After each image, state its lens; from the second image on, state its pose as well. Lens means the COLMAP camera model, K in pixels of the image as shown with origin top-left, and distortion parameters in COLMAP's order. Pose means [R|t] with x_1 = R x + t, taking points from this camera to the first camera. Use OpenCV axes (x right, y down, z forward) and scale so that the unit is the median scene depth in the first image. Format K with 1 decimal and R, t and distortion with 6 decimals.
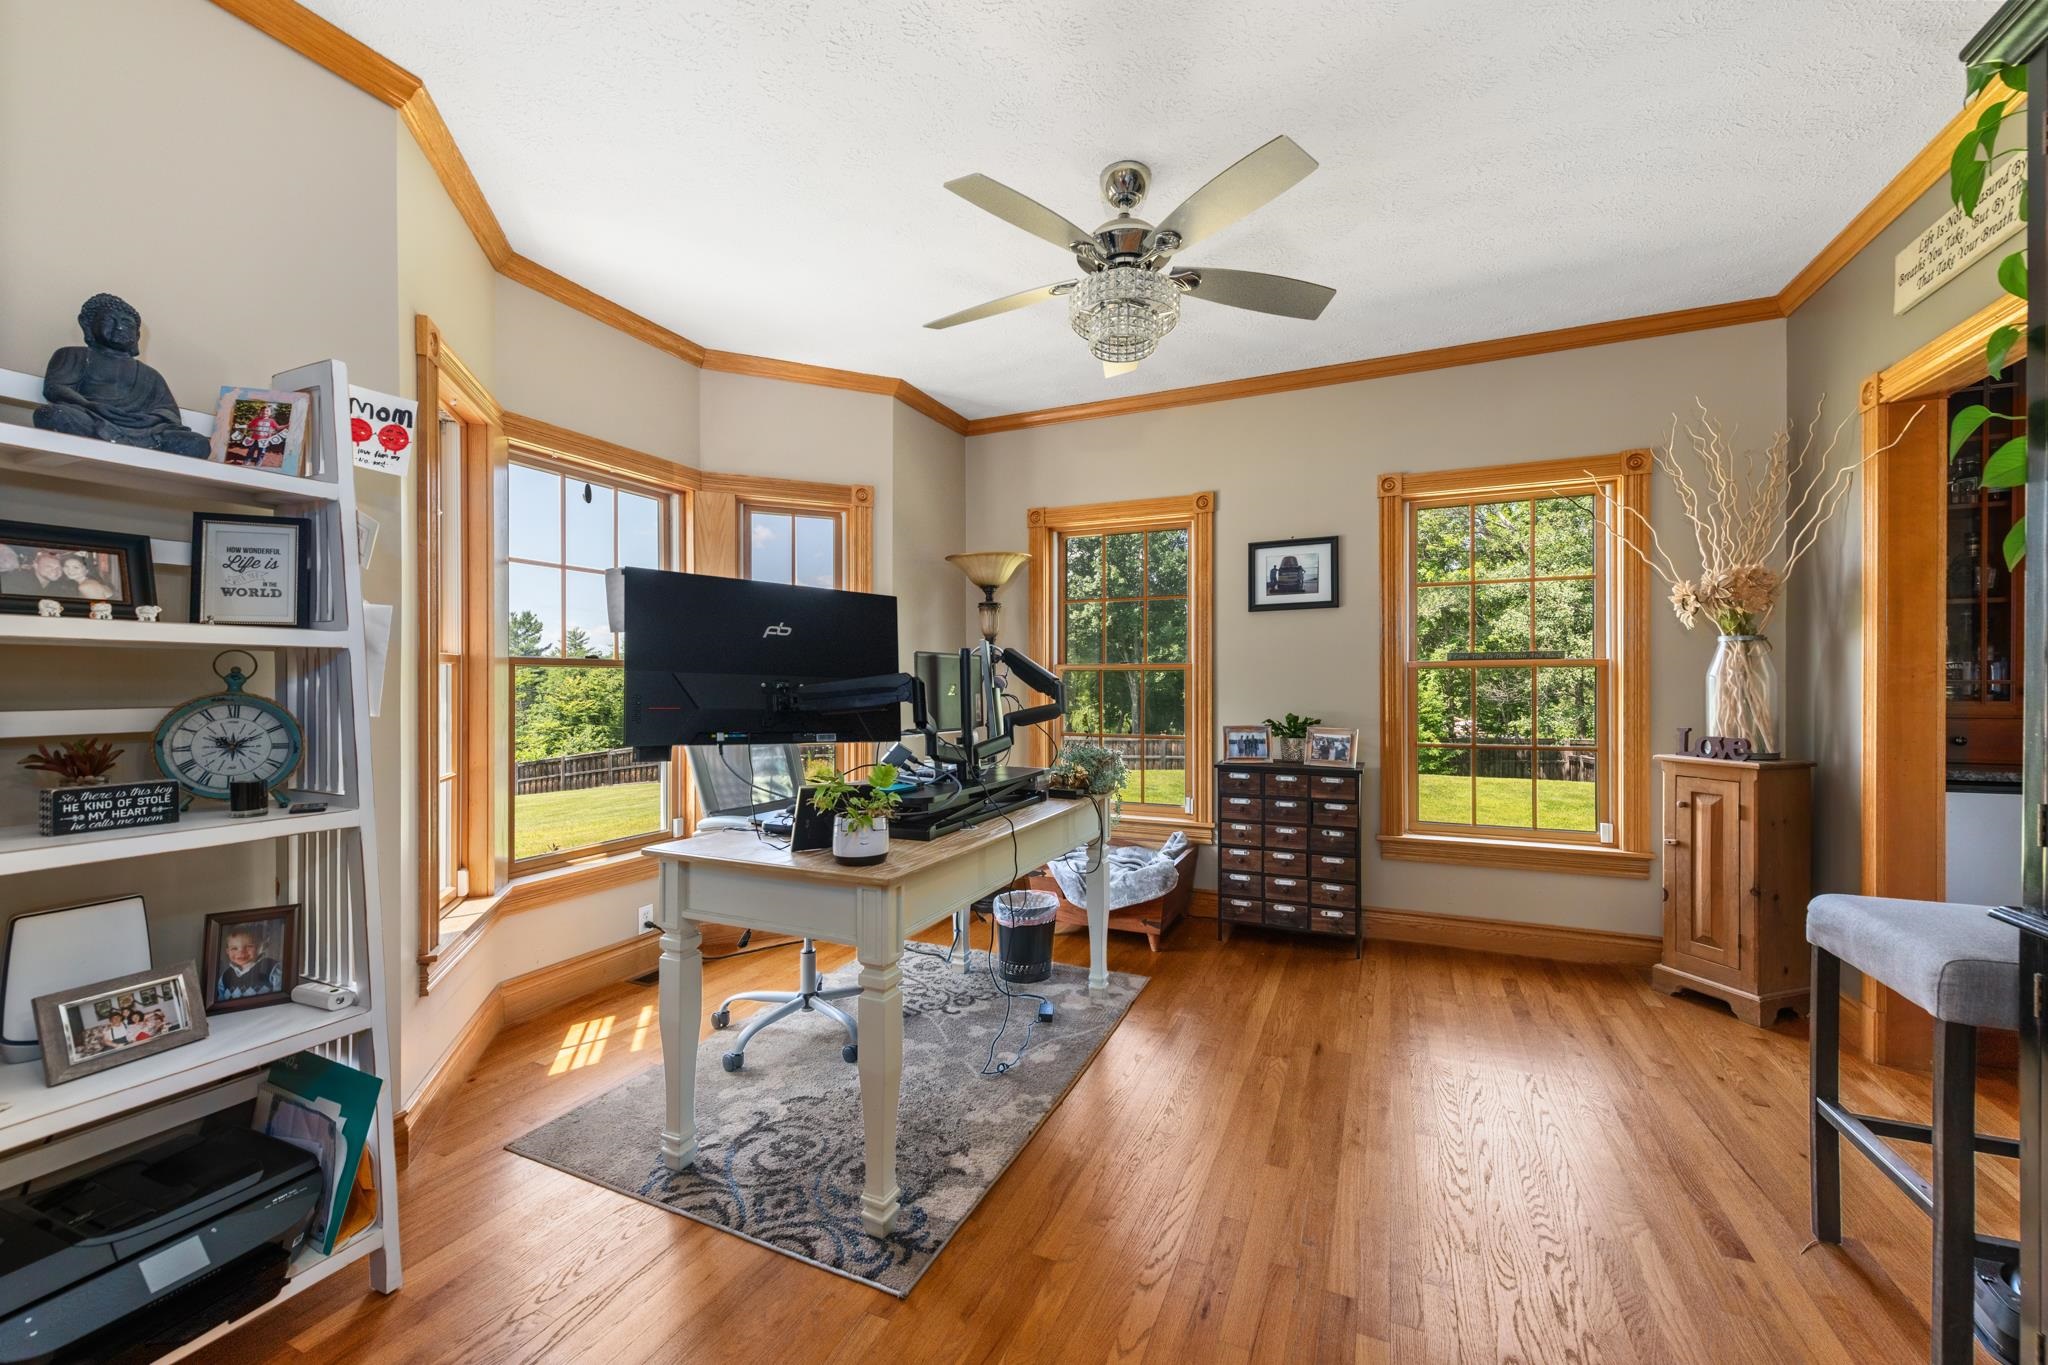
lens RADIAL K [[822.7, 0, 1030.0], [0, 822.7, 686.9], [0, 0, 1]] dist [0.011705, -0.000213]
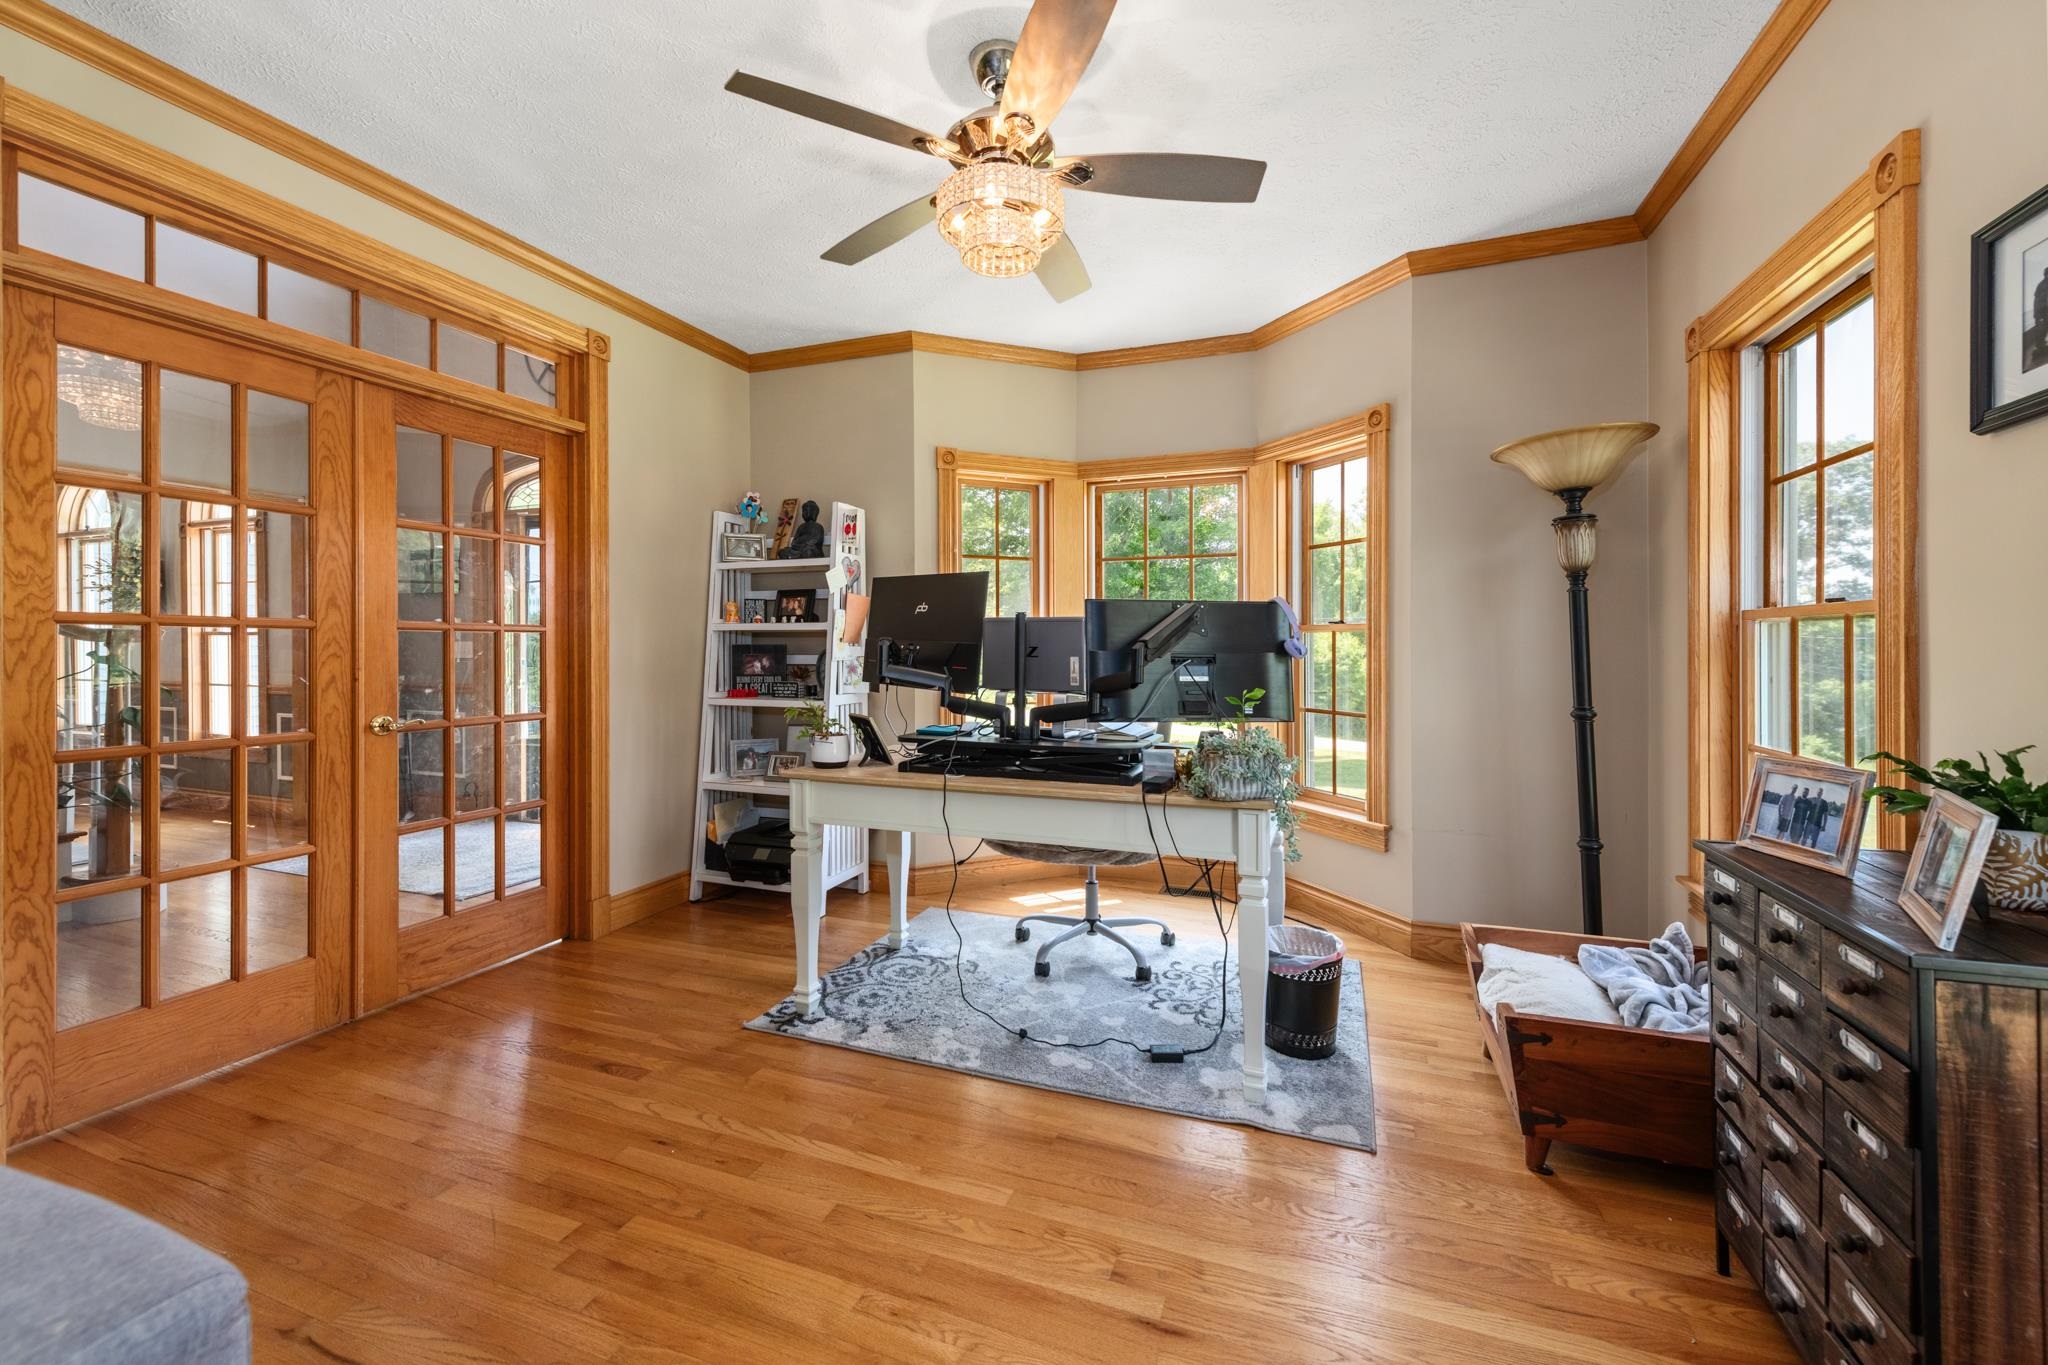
lens RADIAL K [[812.8, 0, 1022.0], [0, 812.8, 664.0], [0, 0, 1]] dist [0.012555, -0.000211]
pose [[0.042959, 0.020386, -0.998869, 0.875924], [-0.008140, 0.999766, 0.020054, -0.002145], [0.999044, 0.007269, 0.043115, 0.892080]]
